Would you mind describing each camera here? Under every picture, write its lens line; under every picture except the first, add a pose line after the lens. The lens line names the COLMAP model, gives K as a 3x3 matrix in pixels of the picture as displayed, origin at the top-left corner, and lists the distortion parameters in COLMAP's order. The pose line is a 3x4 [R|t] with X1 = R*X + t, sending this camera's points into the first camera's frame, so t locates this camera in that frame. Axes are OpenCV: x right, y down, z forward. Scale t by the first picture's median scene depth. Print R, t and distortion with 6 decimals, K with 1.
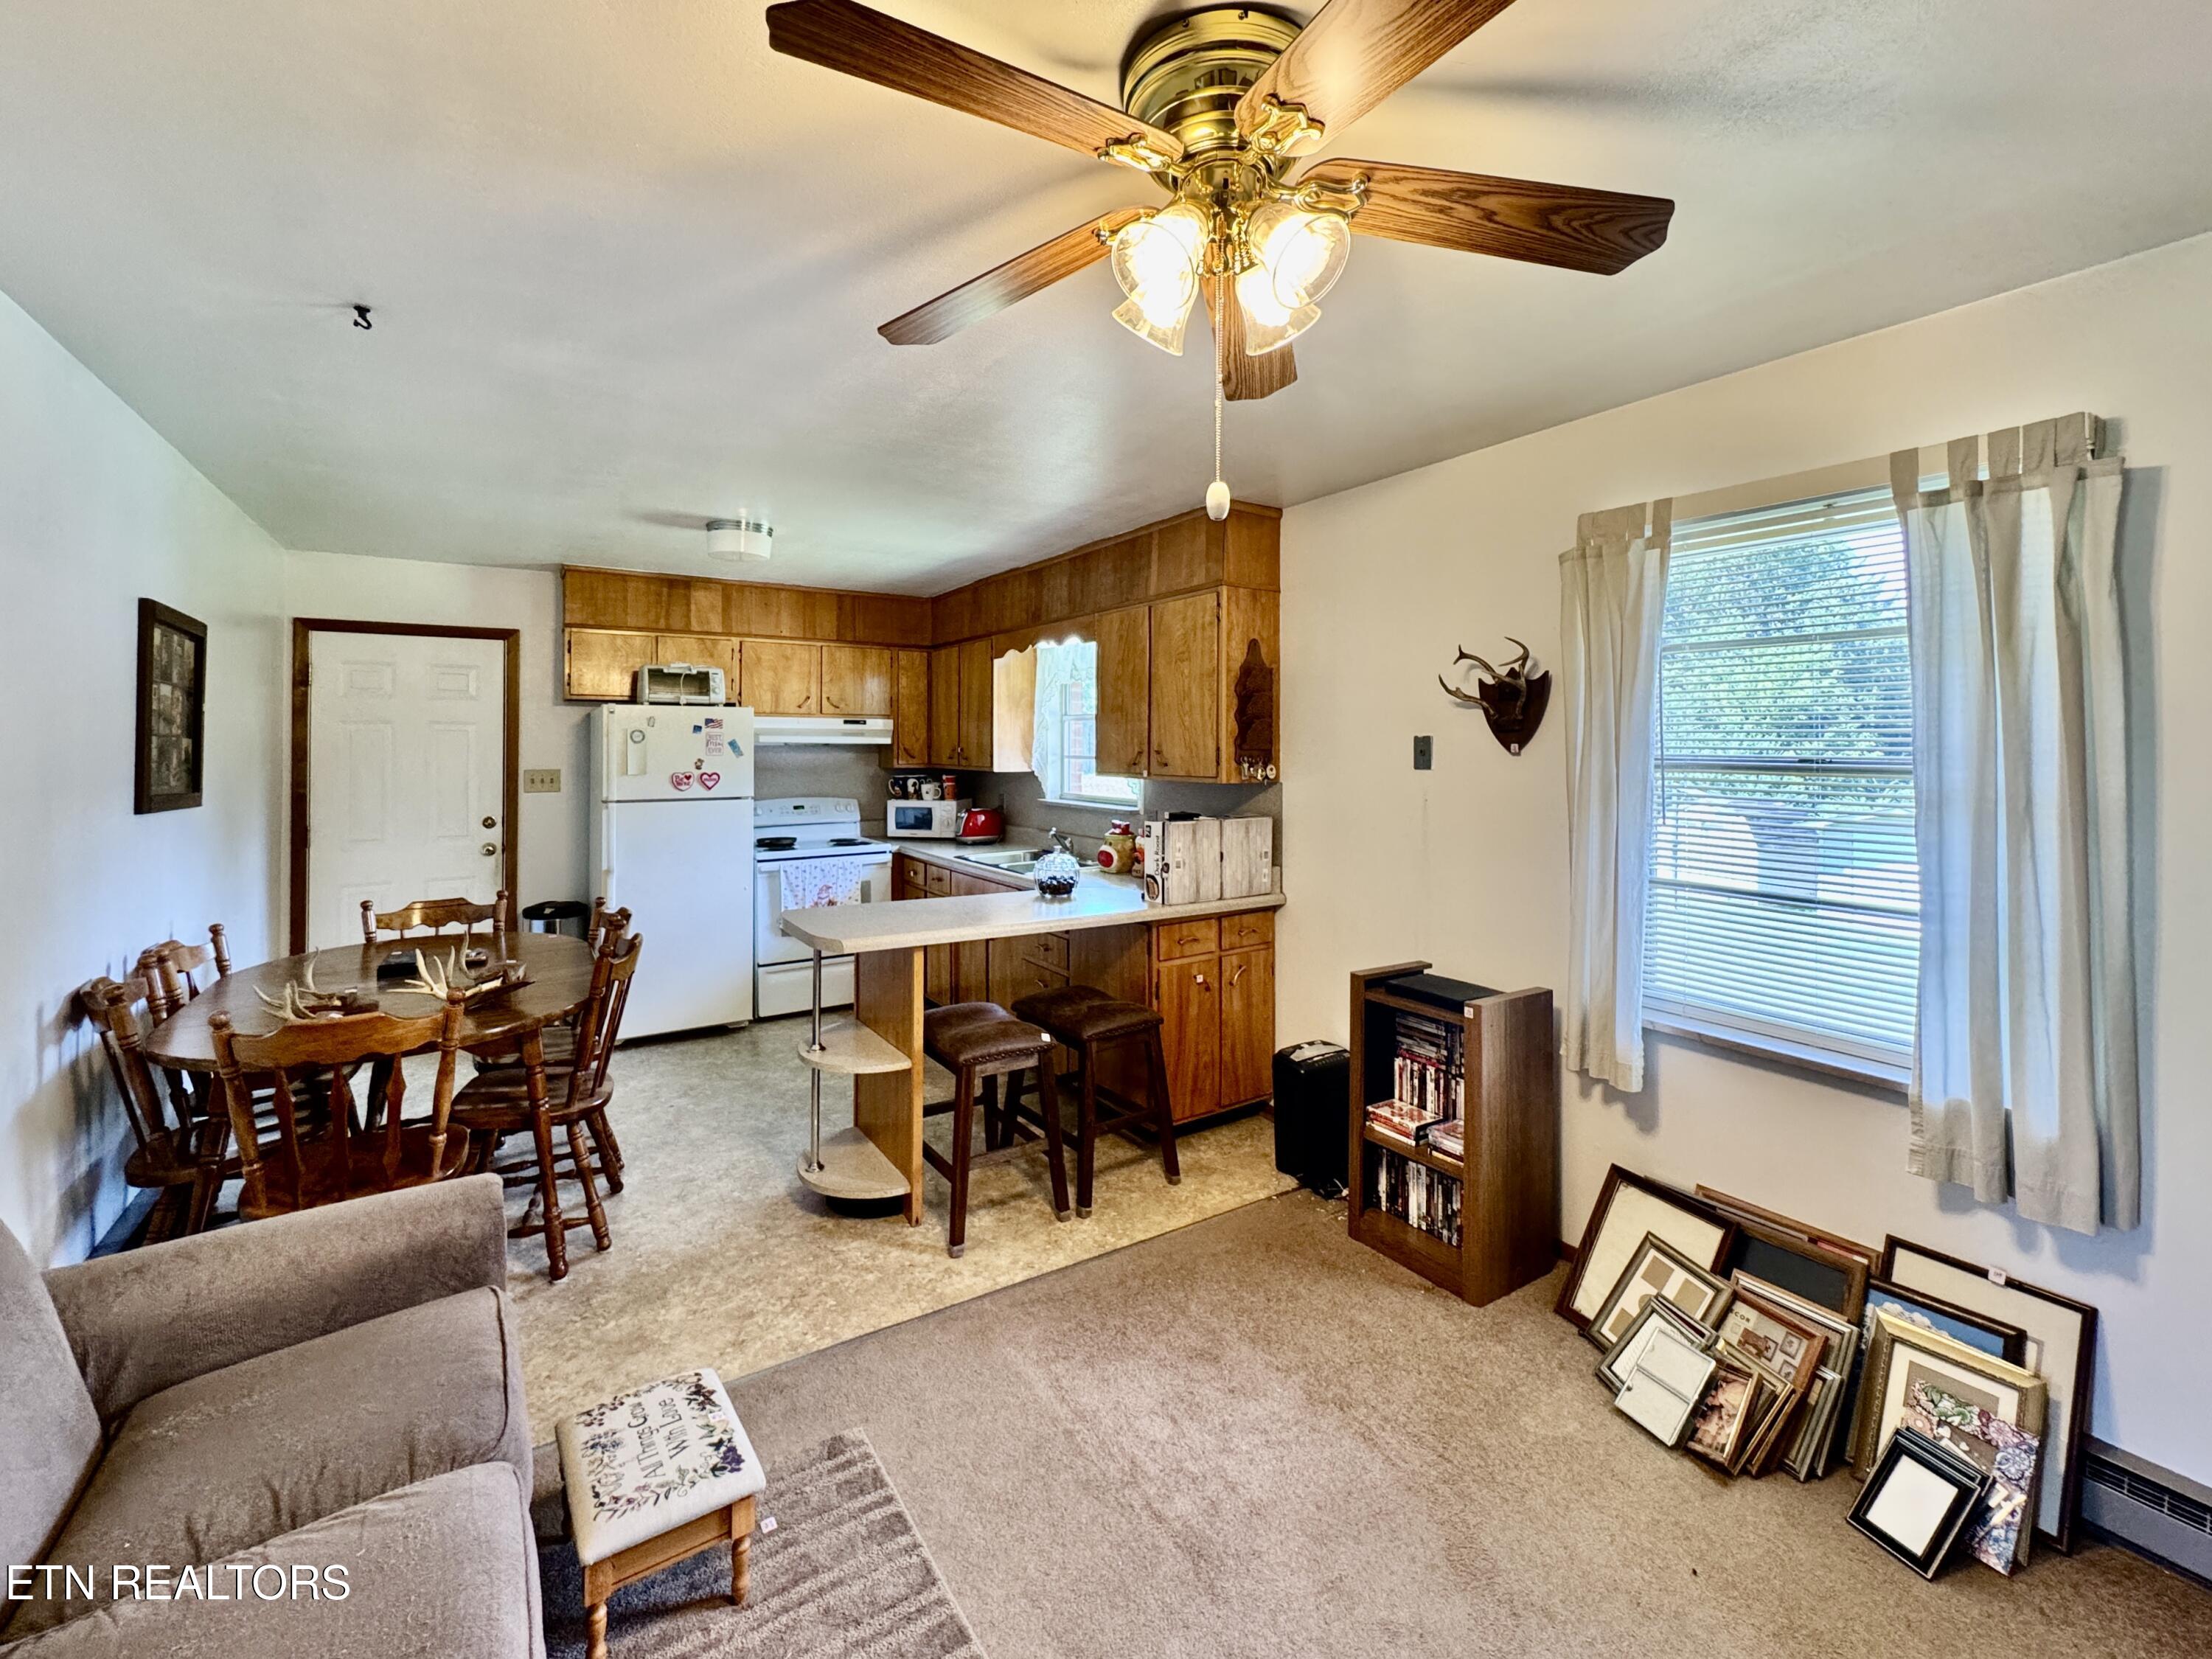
lens RADIAL K [[962.2, 0, 1075.9], [0, 962.2, 736.3], [0, 0, 1]] dist [0.004196, 0.000029]
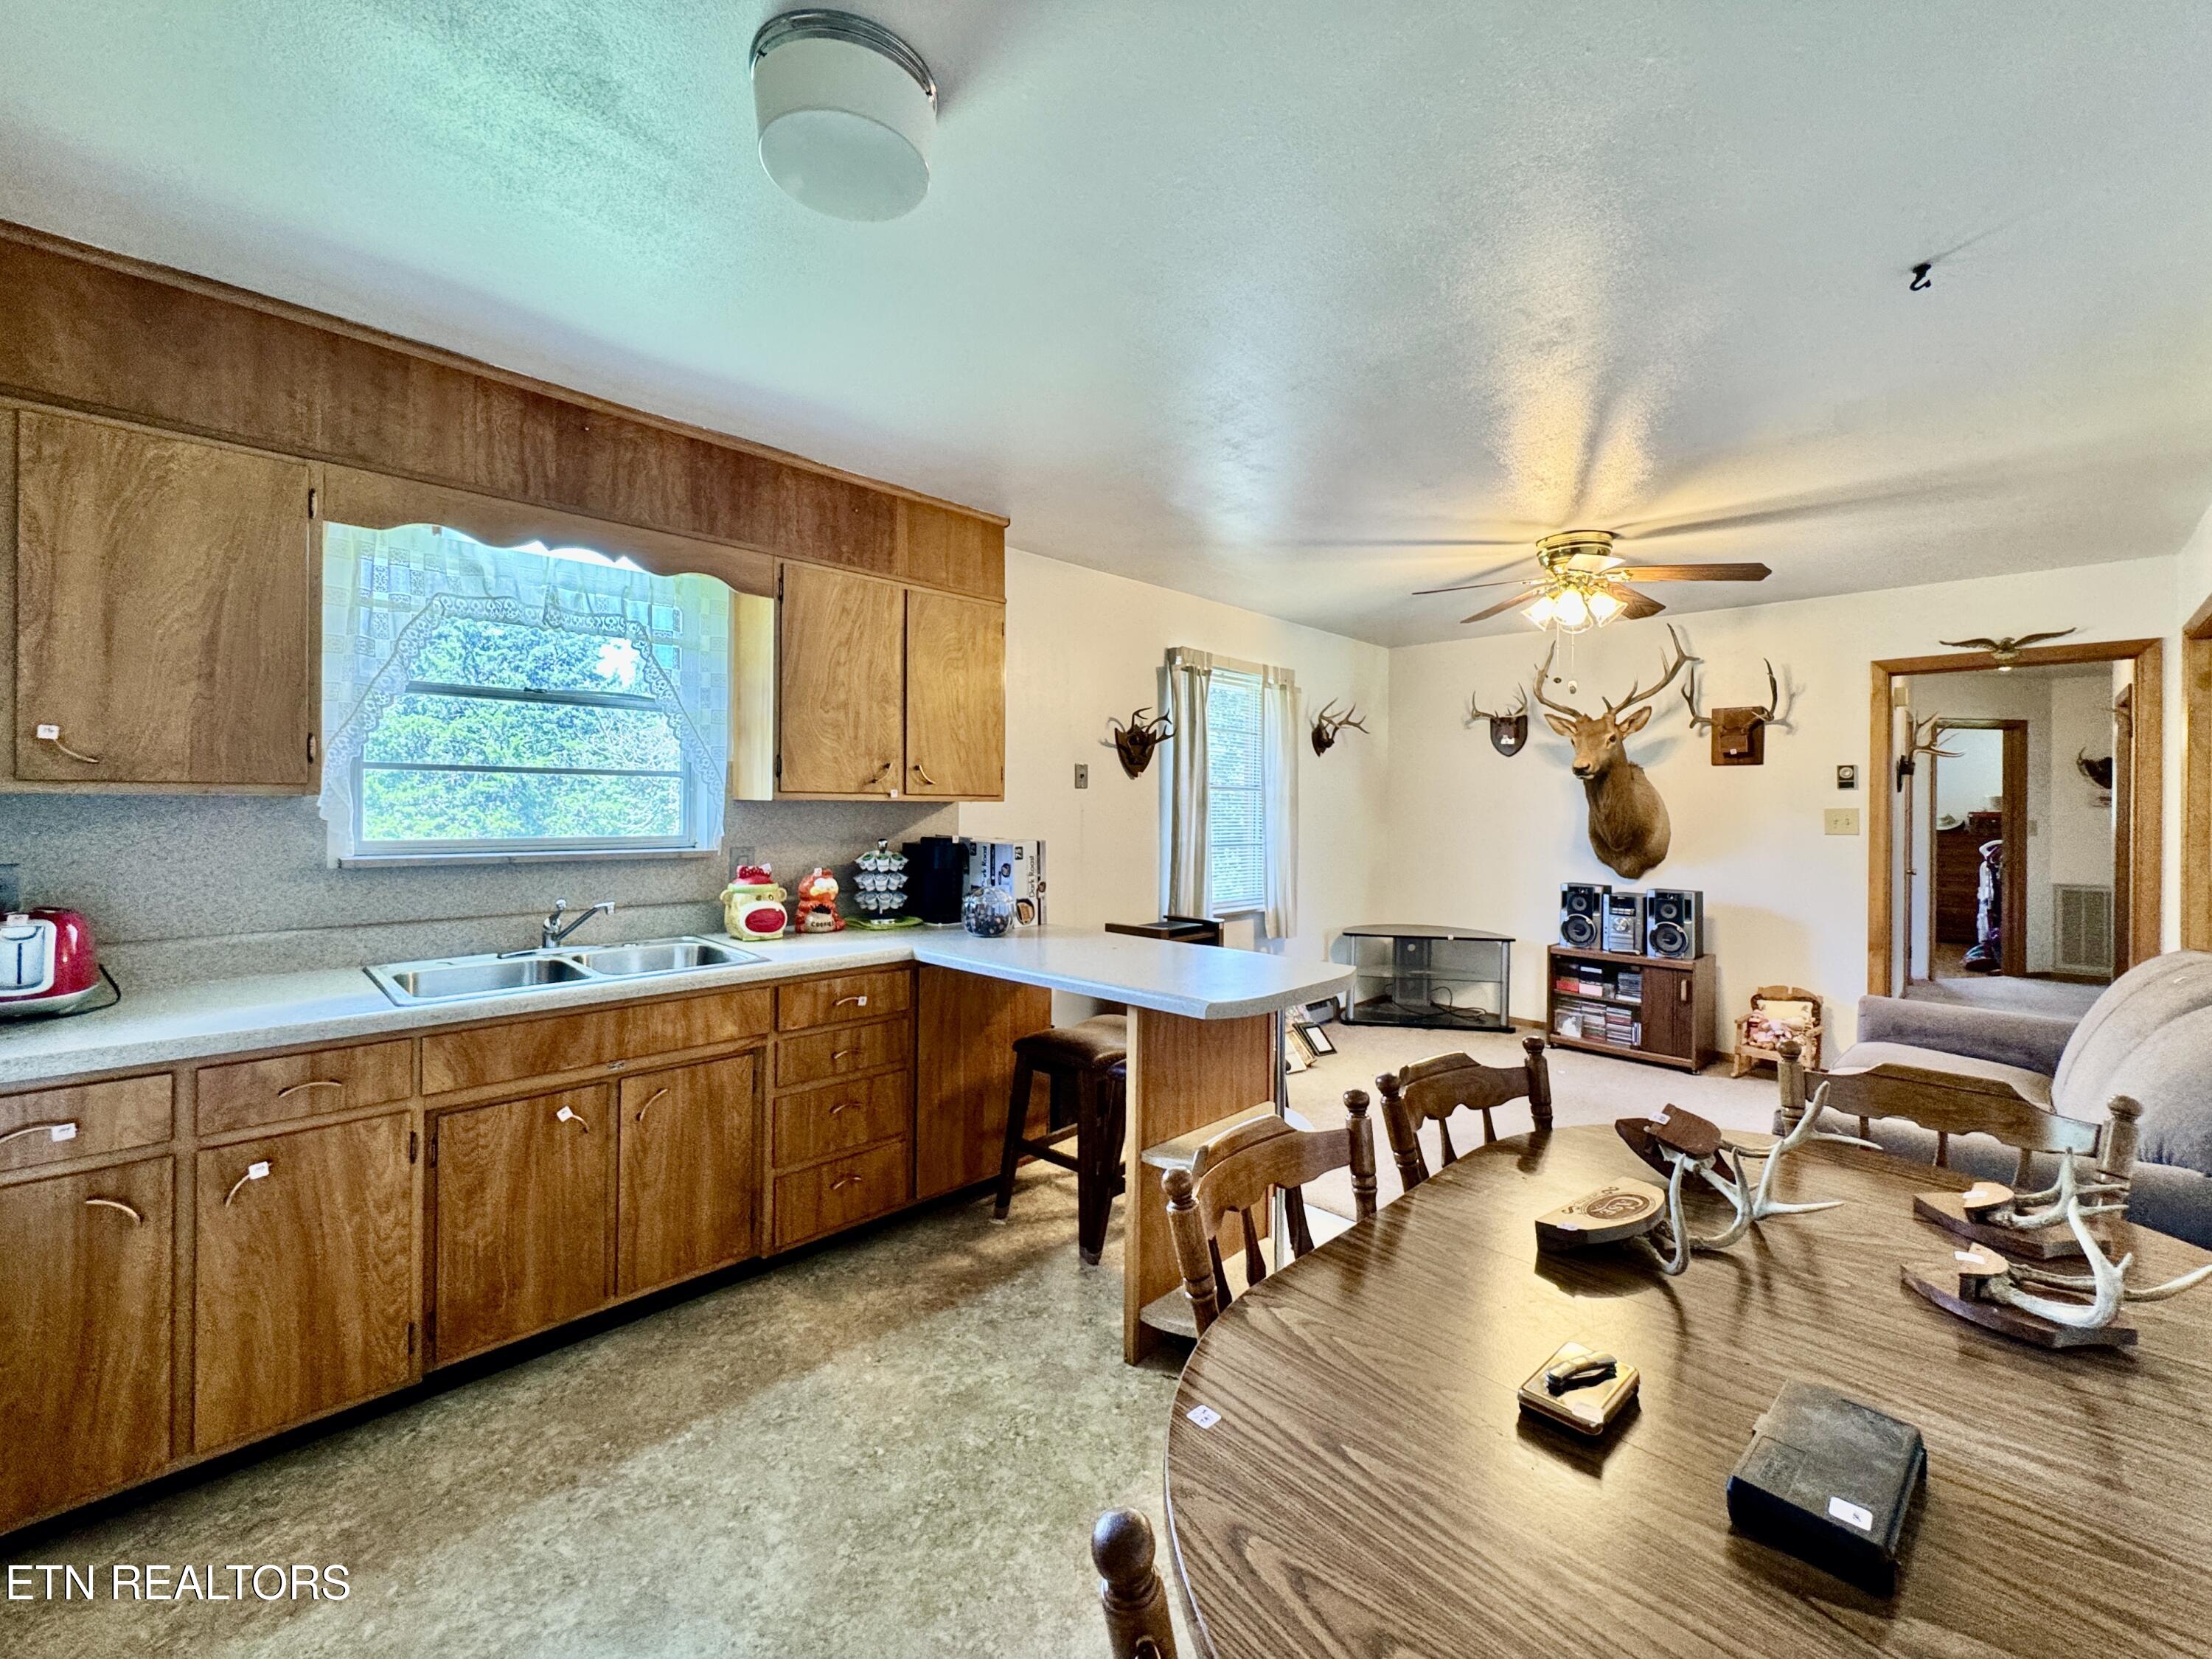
lens RADIAL K [[896.1, 0, 1097.2], [0, 896.1, 801.3], [0, 0, 1]] dist [-0.000445, -0.000275]
pose [[-0.230377, -0.004412, 0.973091, -0.534237], [-0.023381, 0.999726, -0.001003, 0.032581], [-0.972821, -0.022983, -0.230417, 0.769758]]
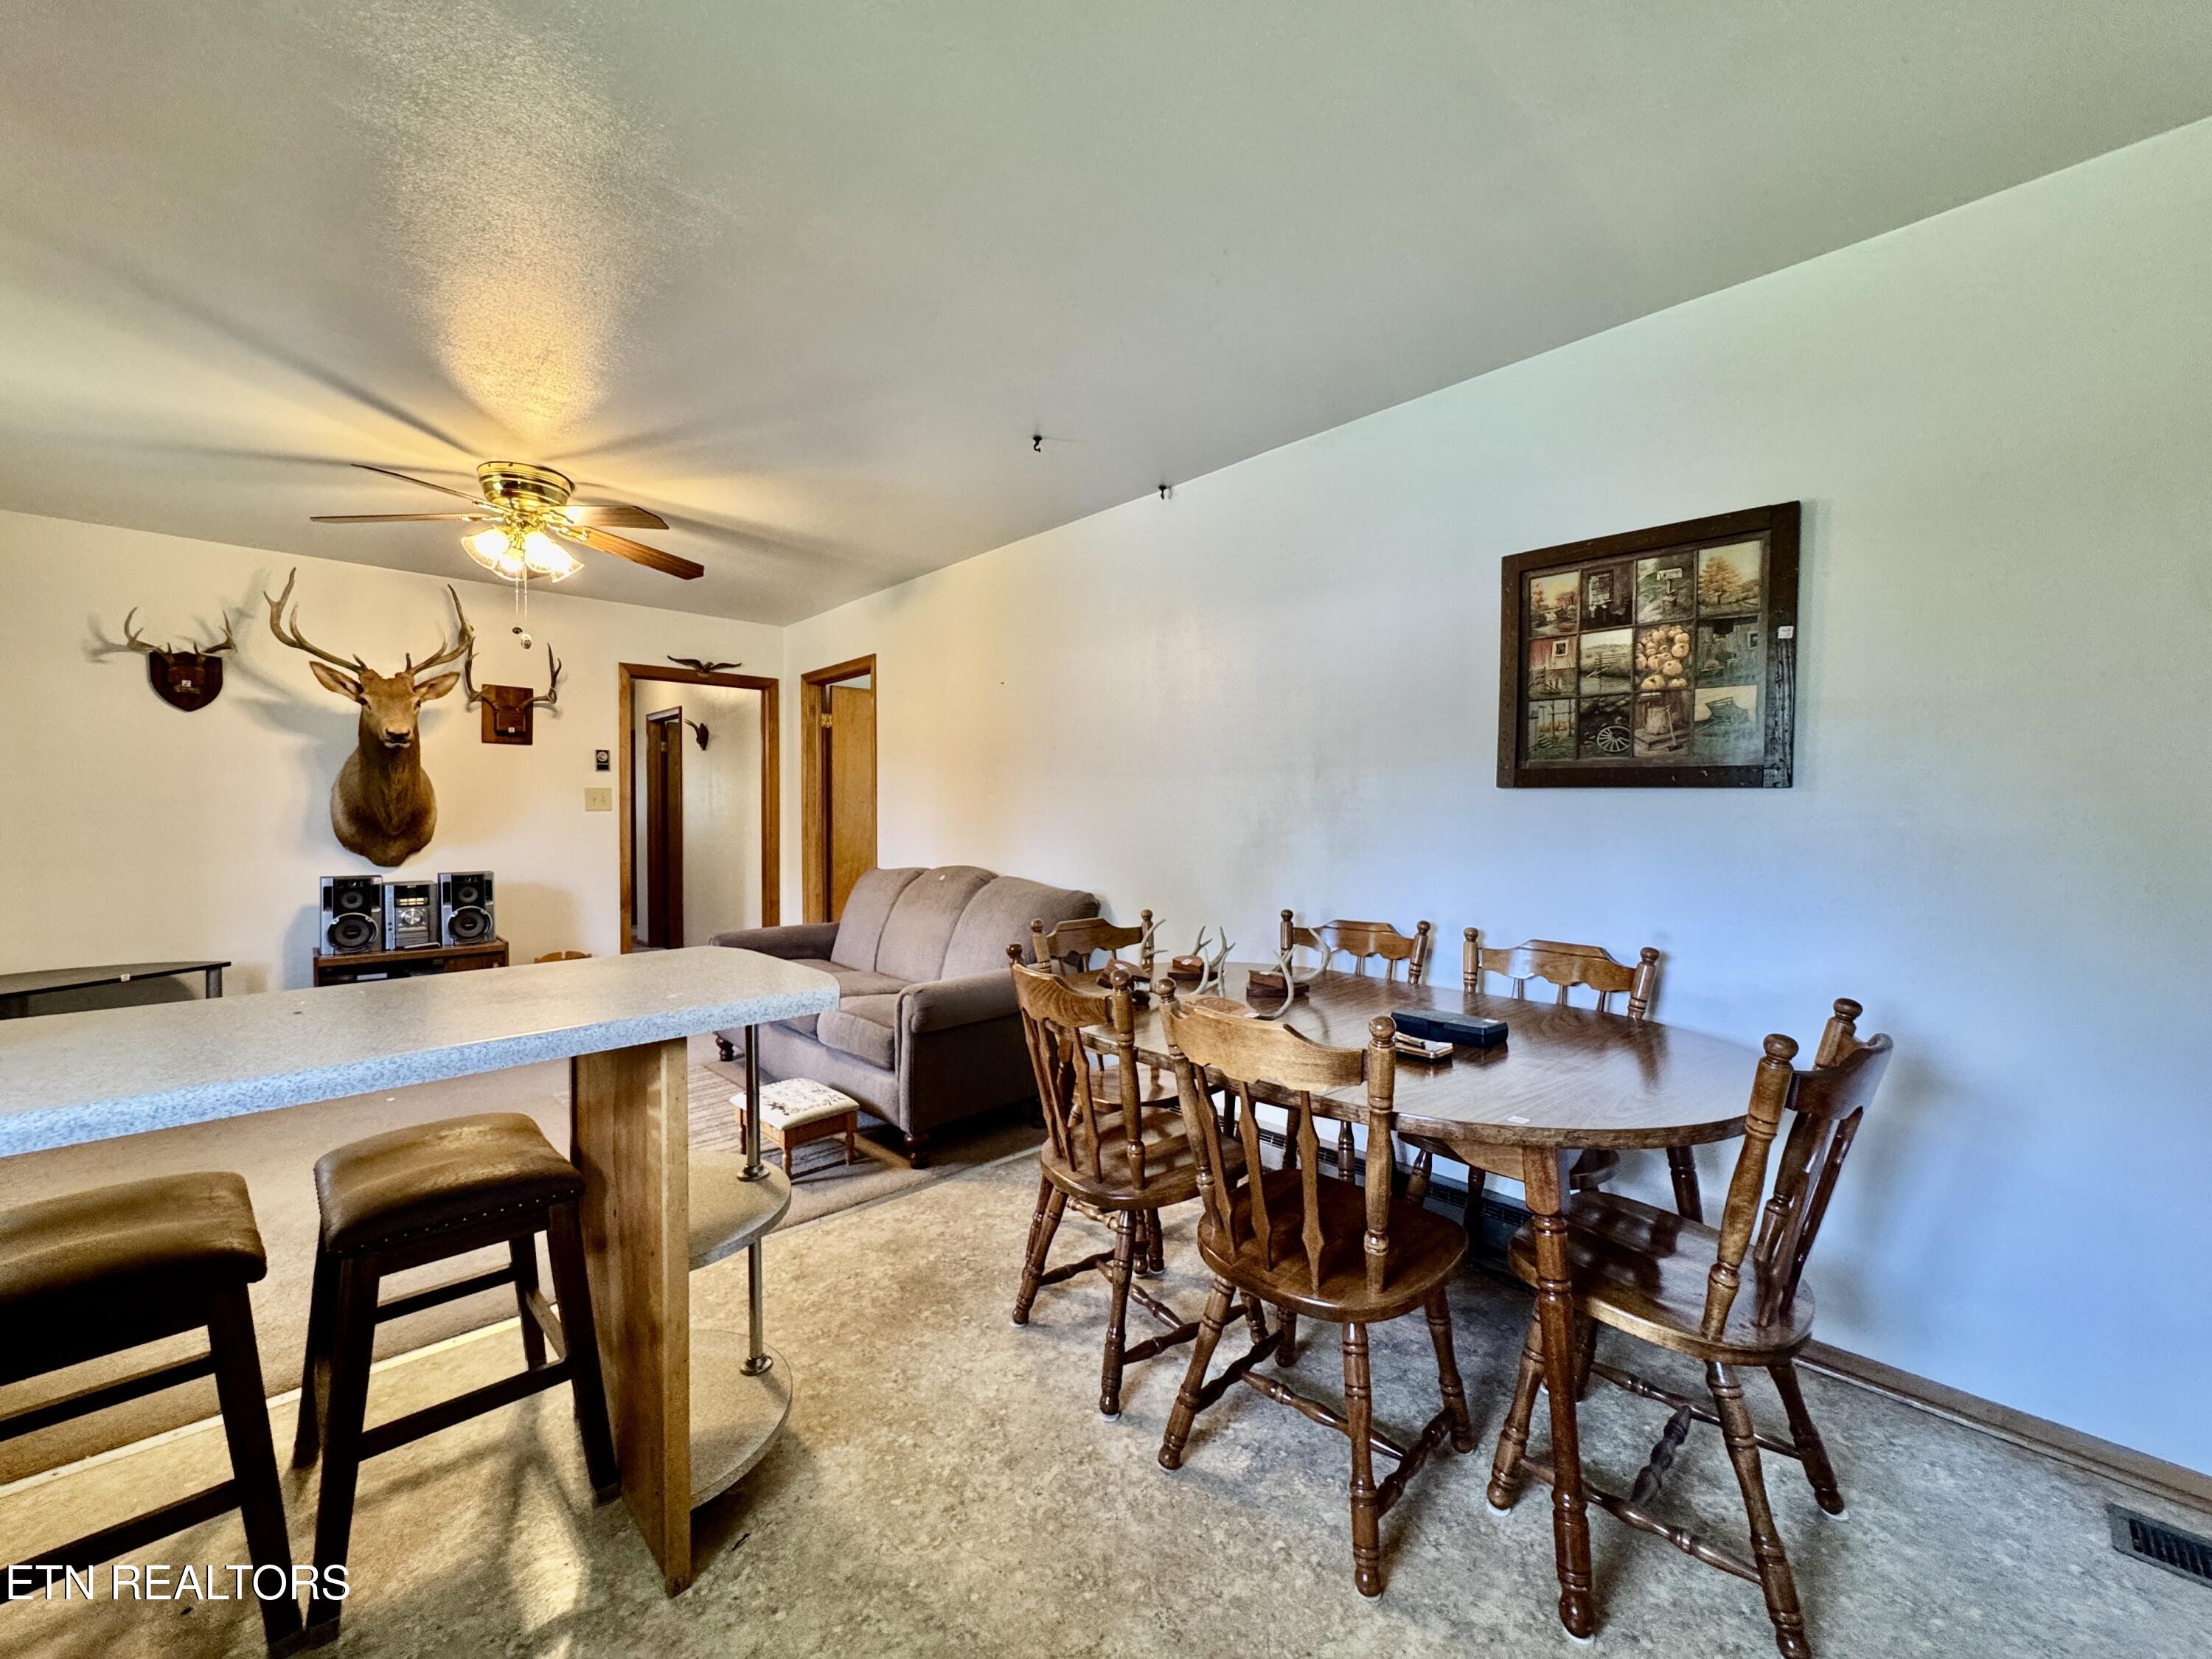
lens RADIAL K [[896.1, 0, 1119.5], [0, 896.1, 828.3], [0, 0, 1]] dist [-0.000445, -0.000275]
pose [[-0.975313, 0.000019, -0.220829, -0.218036], [-0.000068, 1.000000, 0.000386, 0.063932], [0.220829, 0.000391, -0.975312, 0.946597]]
